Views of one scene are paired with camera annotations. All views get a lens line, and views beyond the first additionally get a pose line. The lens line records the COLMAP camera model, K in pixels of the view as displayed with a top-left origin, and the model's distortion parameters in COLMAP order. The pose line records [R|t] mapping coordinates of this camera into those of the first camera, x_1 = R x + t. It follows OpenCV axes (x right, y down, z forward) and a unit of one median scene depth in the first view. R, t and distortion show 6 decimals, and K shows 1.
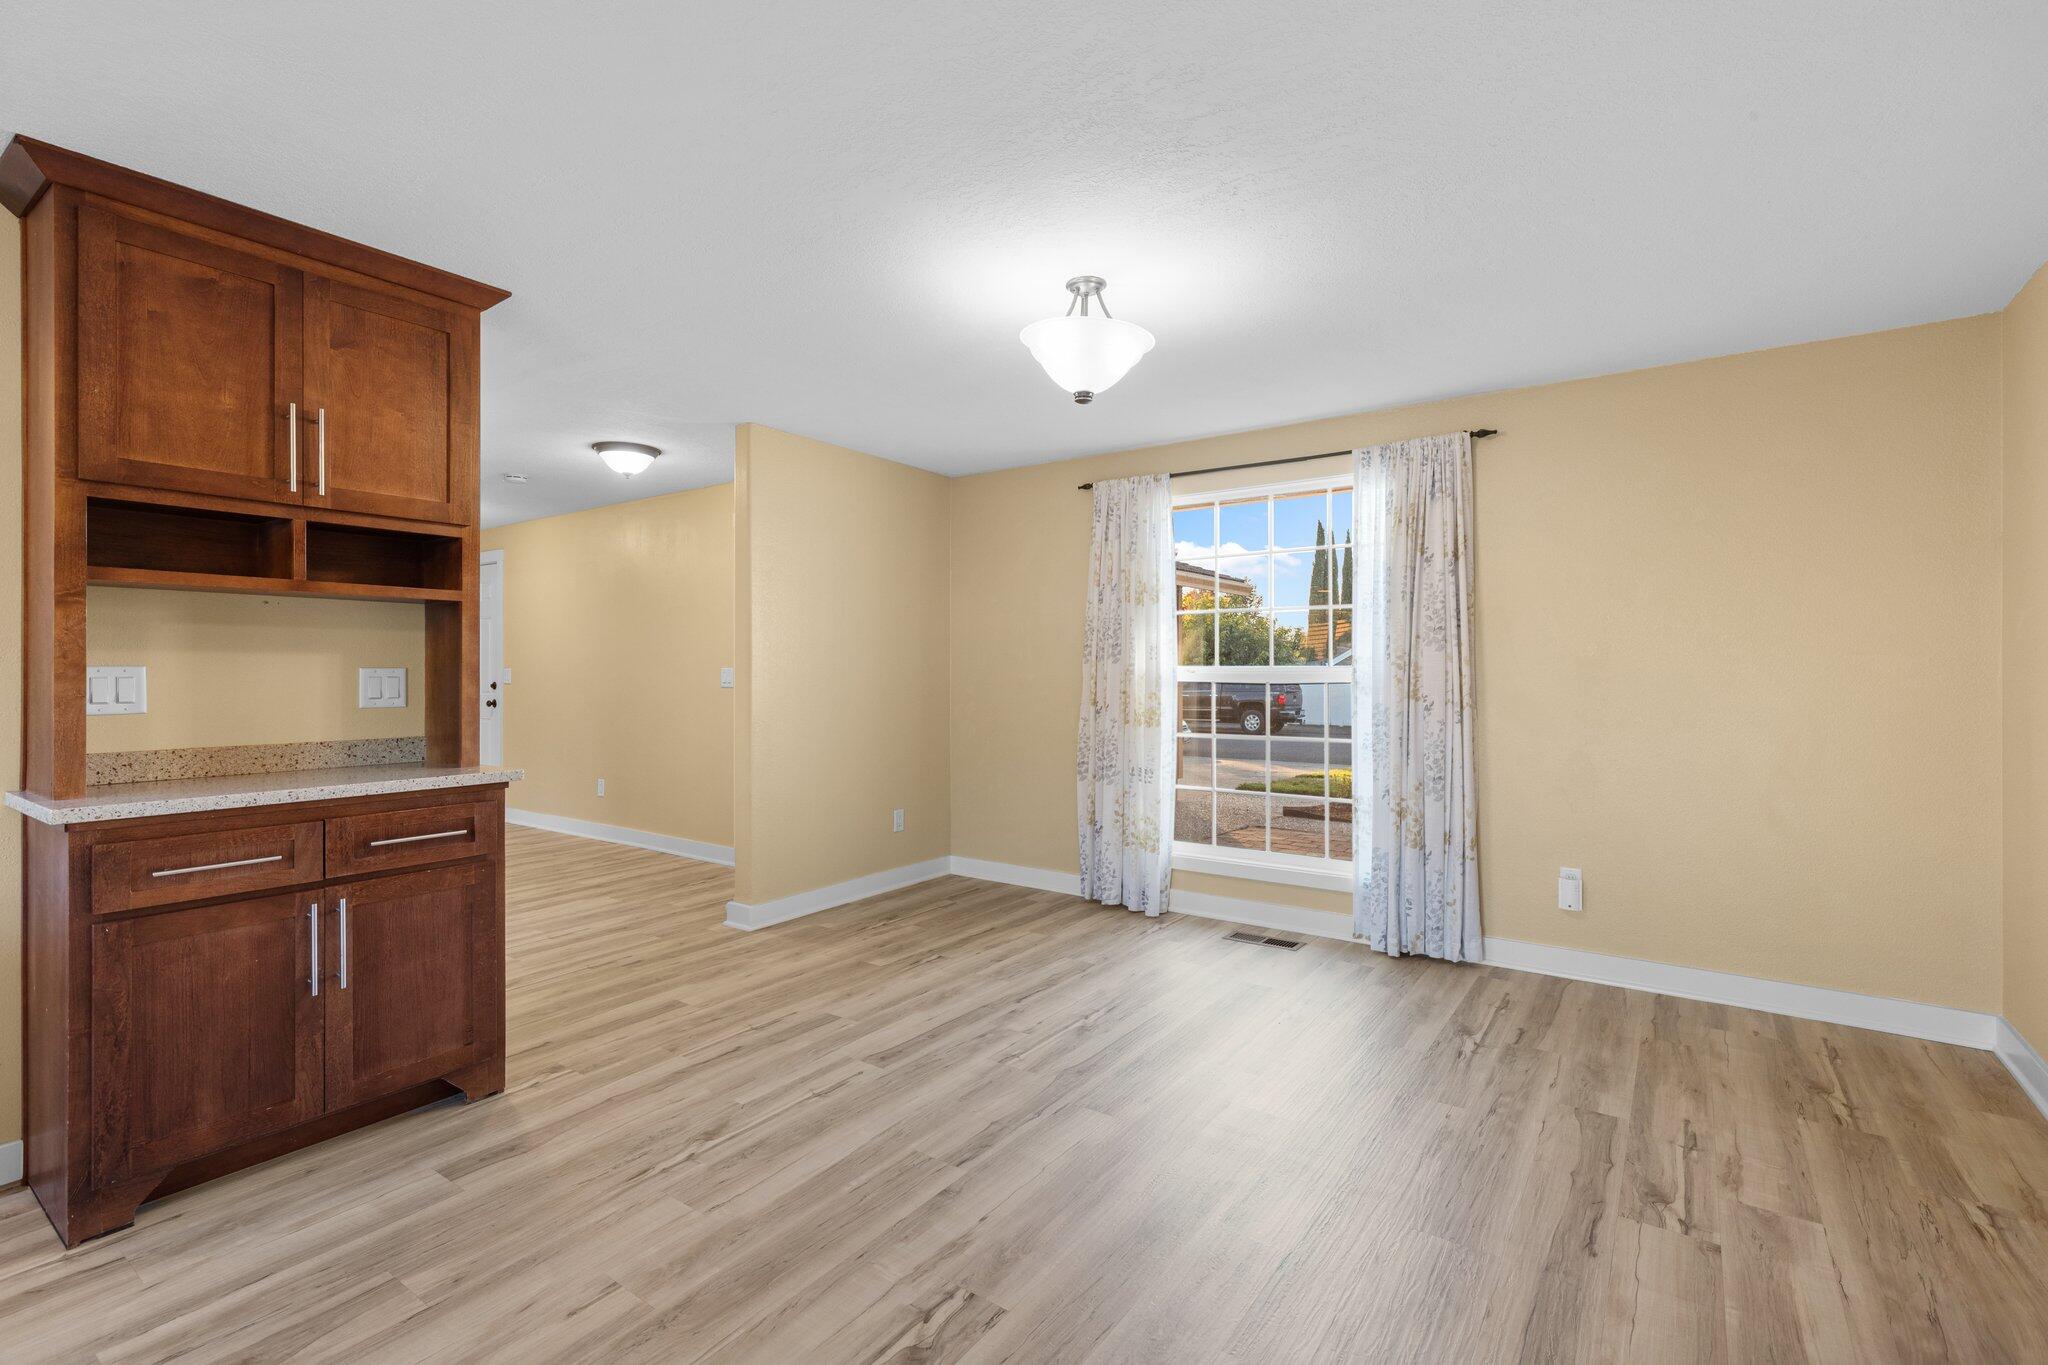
lens RADIAL K [[935.8, 0, 1027.3], [0, 935.8, 671.7], [0, 0, 1]] dist [0.001274, 0.000448]
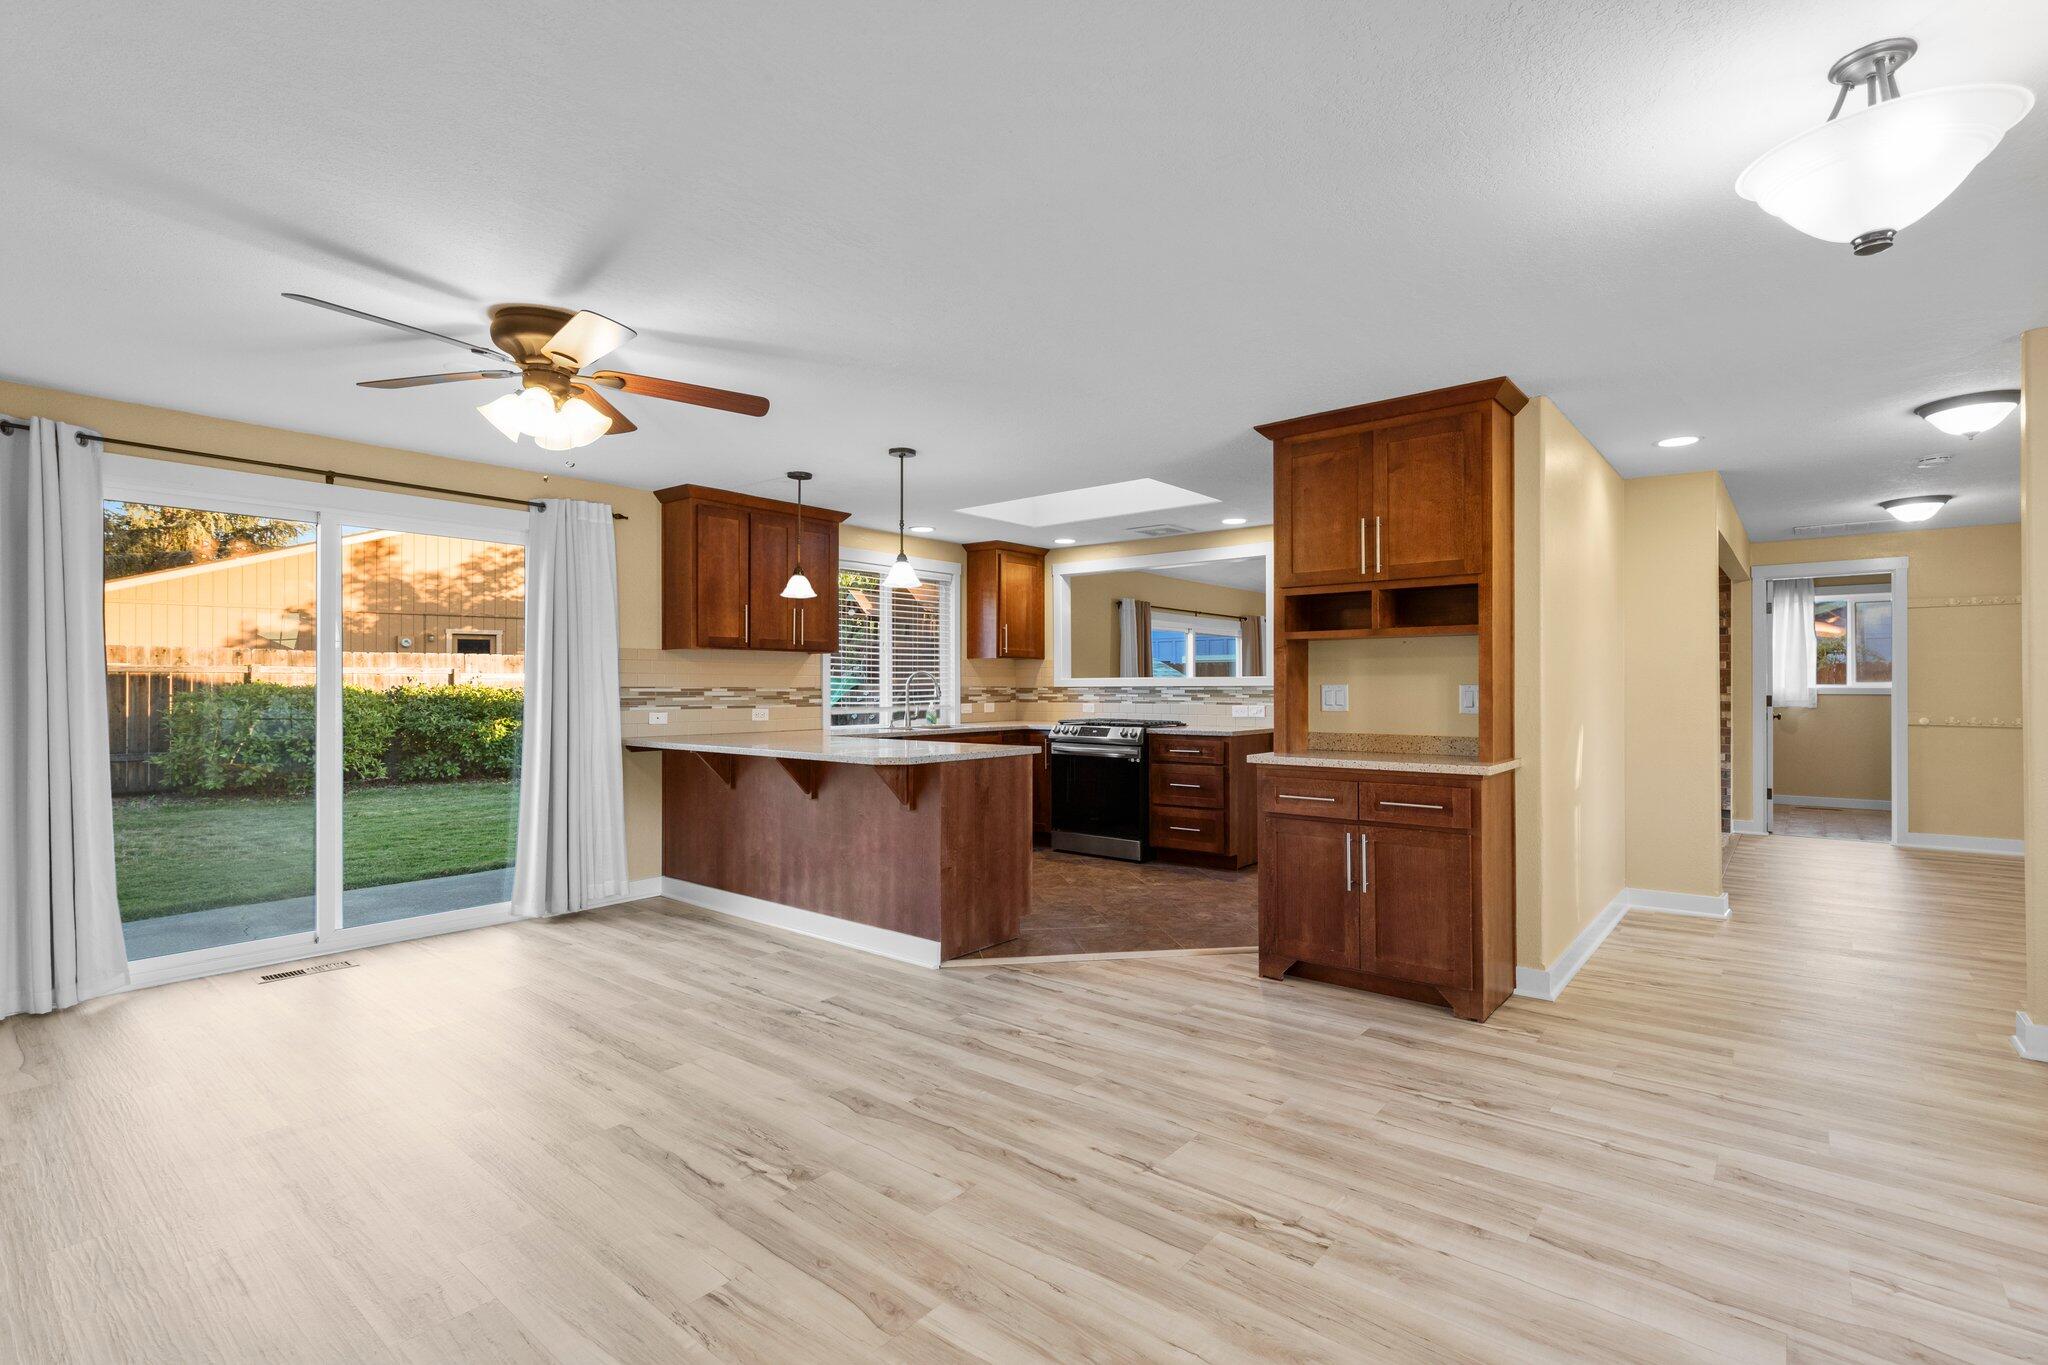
lens RADIAL K [[923.6, 0, 1024.0], [0, 923.6, 682.5], [0, 0, 1]] dist [0.000222, -0.000065]
pose [[-0.091636, -0.005276, -0.995779, 0.795367], [0.002060, 0.999983, -0.005488, -0.000956], [0.995790, -0.002554, -0.091624, 0.552131]]
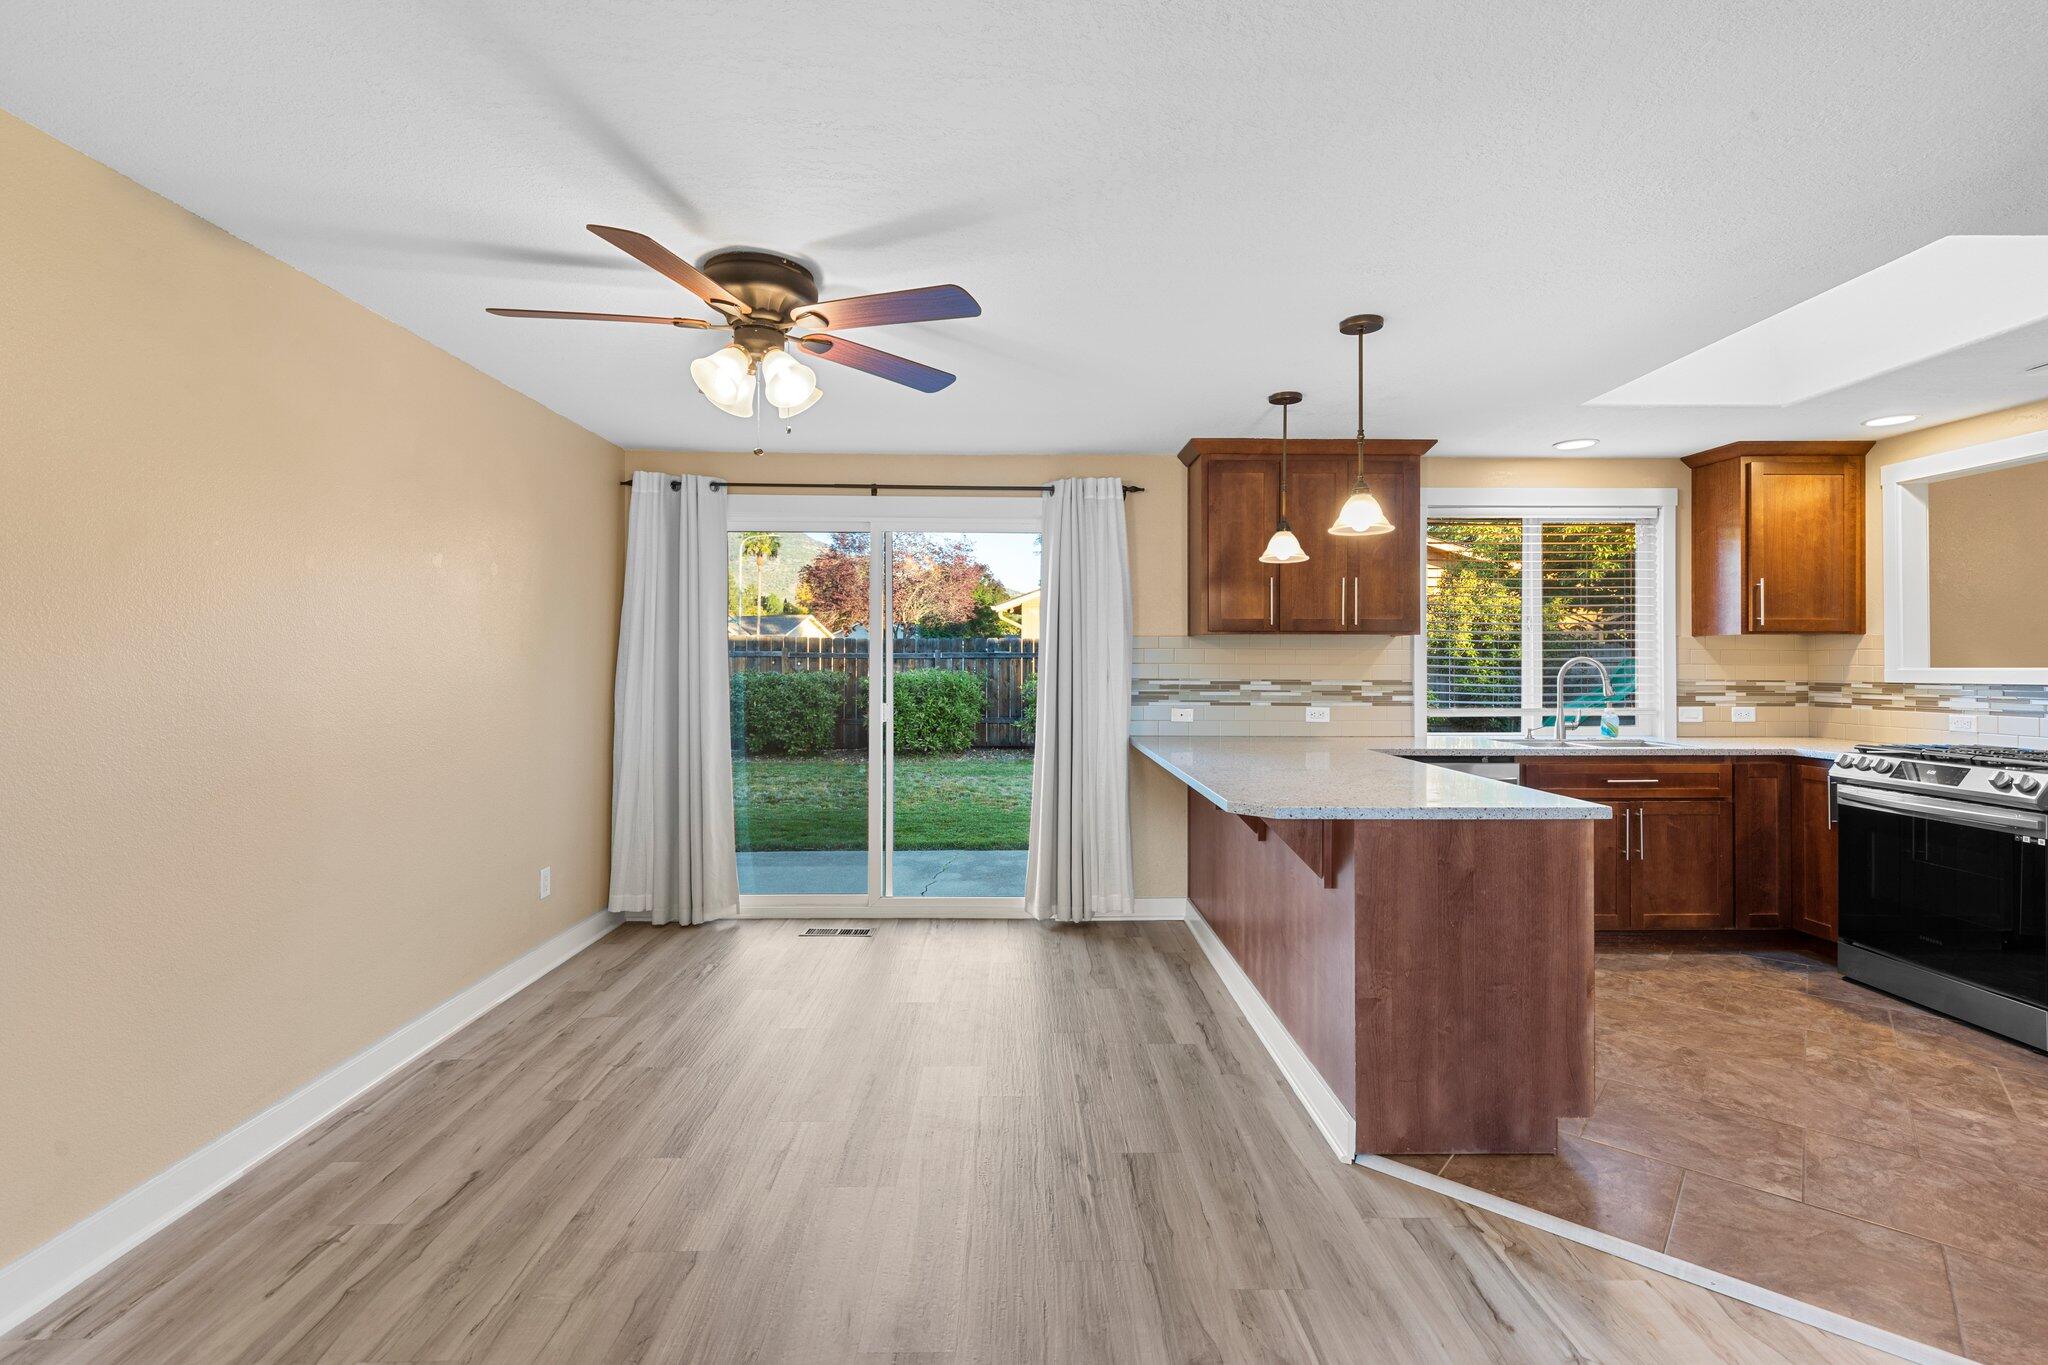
lens RADIAL K [[917.8, 0, 1023.4], [0, 917.8, 656.4], [0, 0, 1]] dist [0.000914, -0.000374]
pose [[-0.813436, -0.008629, -0.581591, 0.050689], [-0.002368, 0.999931, -0.011524, -0.028613], [0.581650, -0.007997, -0.813400, 0.836738]]
